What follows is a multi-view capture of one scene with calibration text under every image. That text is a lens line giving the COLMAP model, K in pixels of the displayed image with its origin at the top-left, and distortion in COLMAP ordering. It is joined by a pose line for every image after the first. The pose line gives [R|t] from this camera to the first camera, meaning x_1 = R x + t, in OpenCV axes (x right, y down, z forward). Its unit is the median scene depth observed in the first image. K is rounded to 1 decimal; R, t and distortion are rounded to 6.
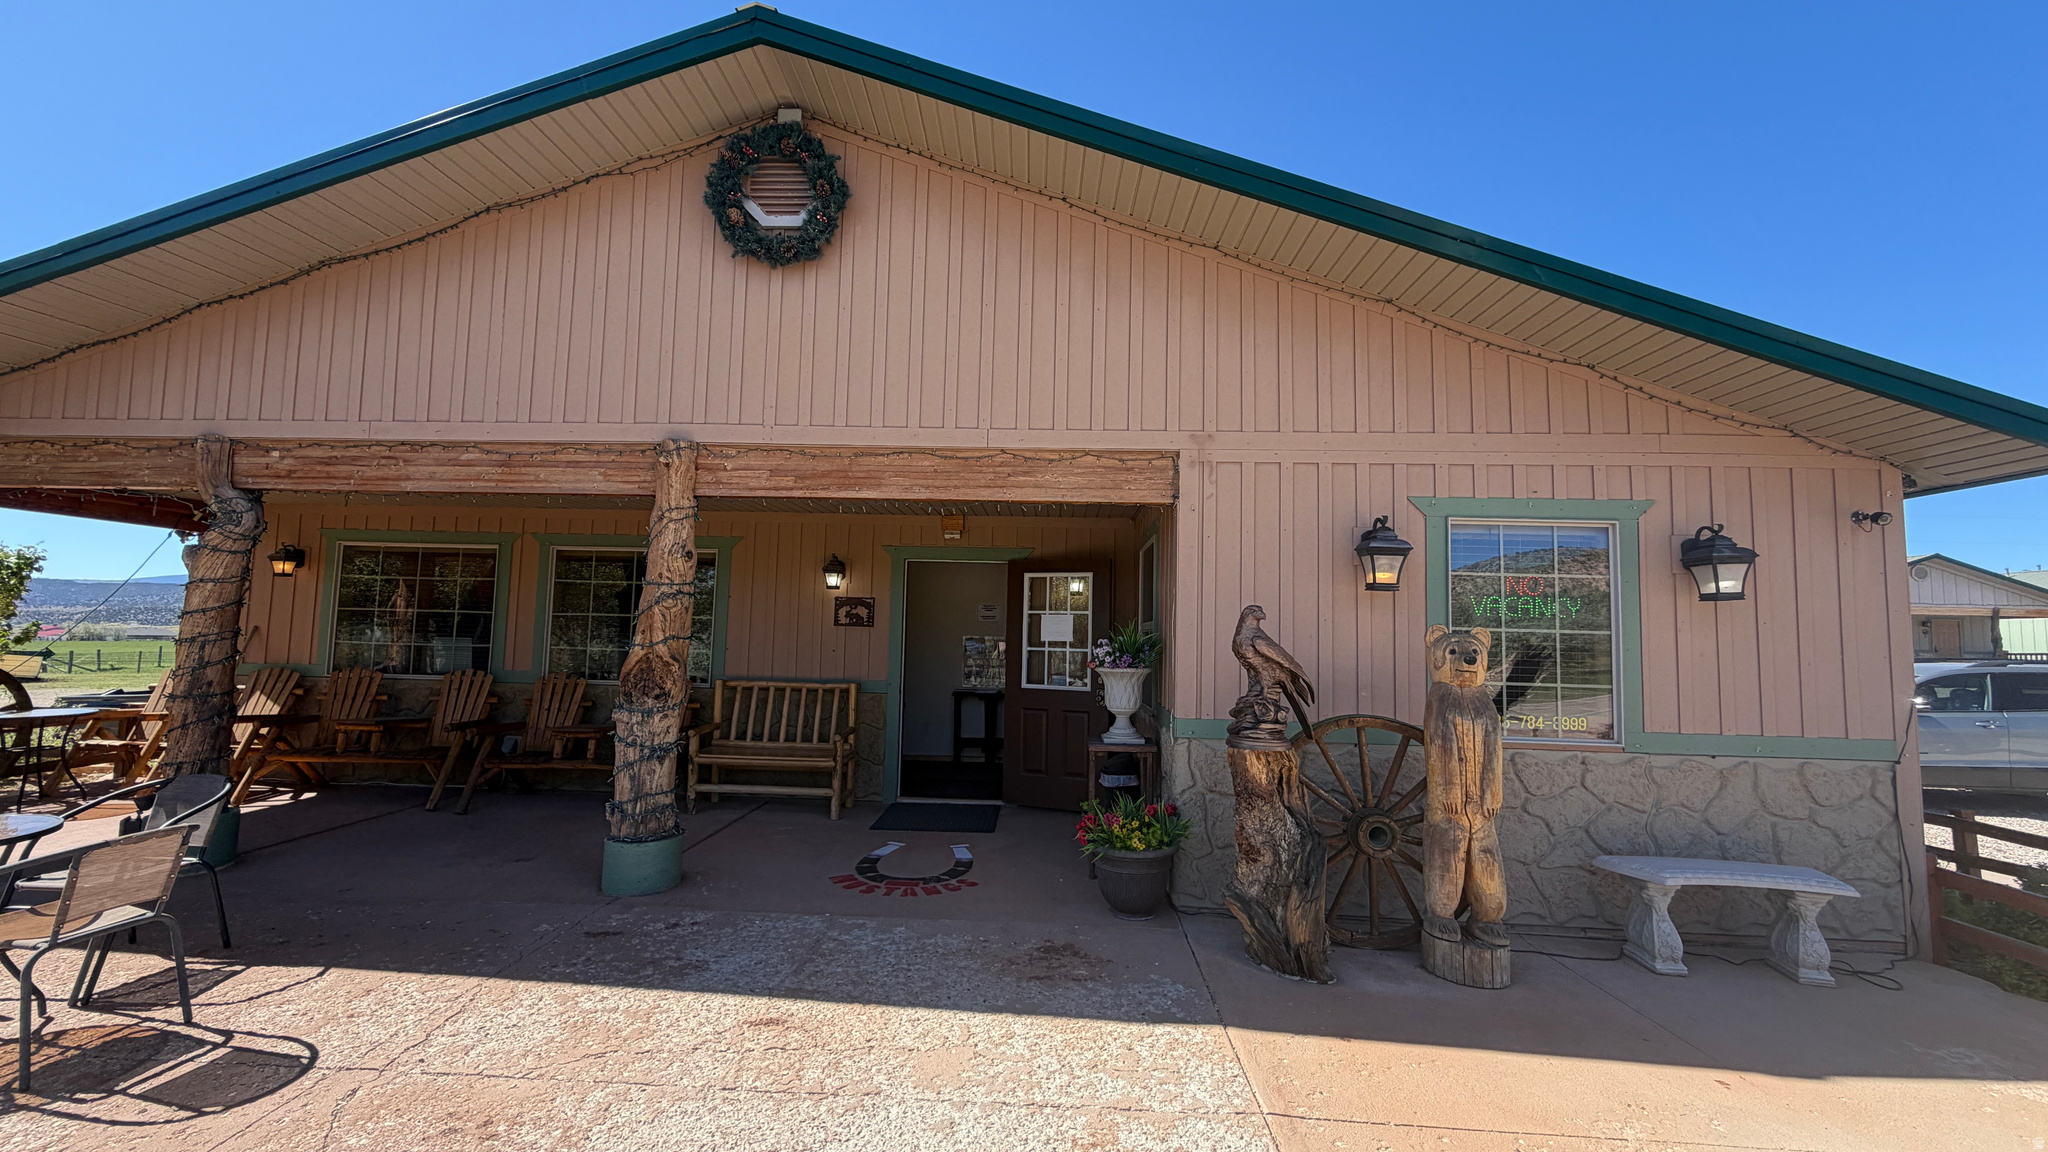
lens RADIAL K [[823.4, 0, 1016.9], [0, 823.4, 571.6], [0, 0, 1]] dist [-0.002218, -0.000094]
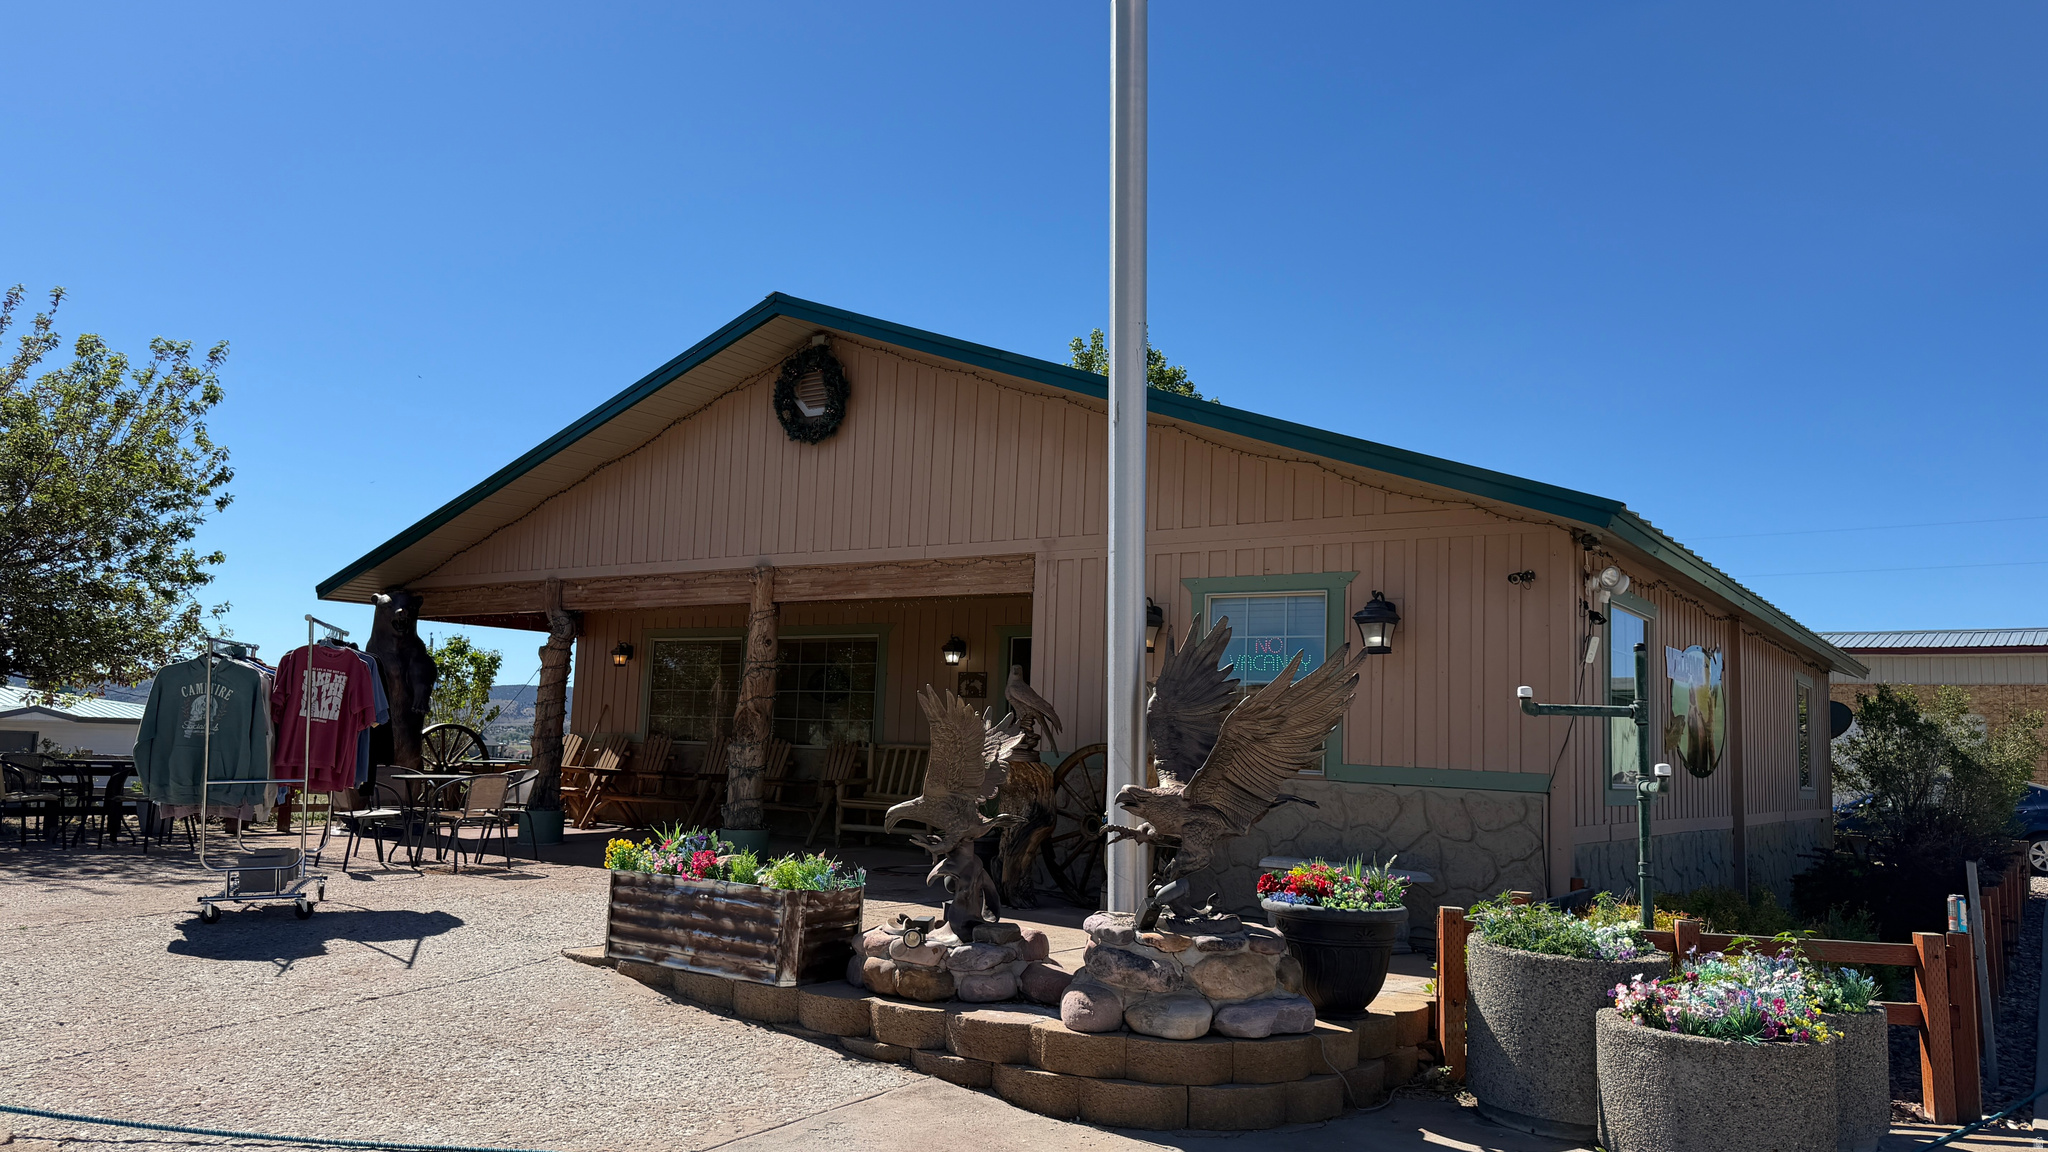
lens RADIAL K [[1392.0, 0, 1024.0], [0, 1392.0, 576.0], [0, 0, 1]] dist [0.085580, -0.000738]
pose [[0.851242, -0.056769, -0.521693, 1.313506], [0.027757, 0.997611, -0.063267, 0.033254], [0.524038, 0.039375, 0.850784, -0.911912]]
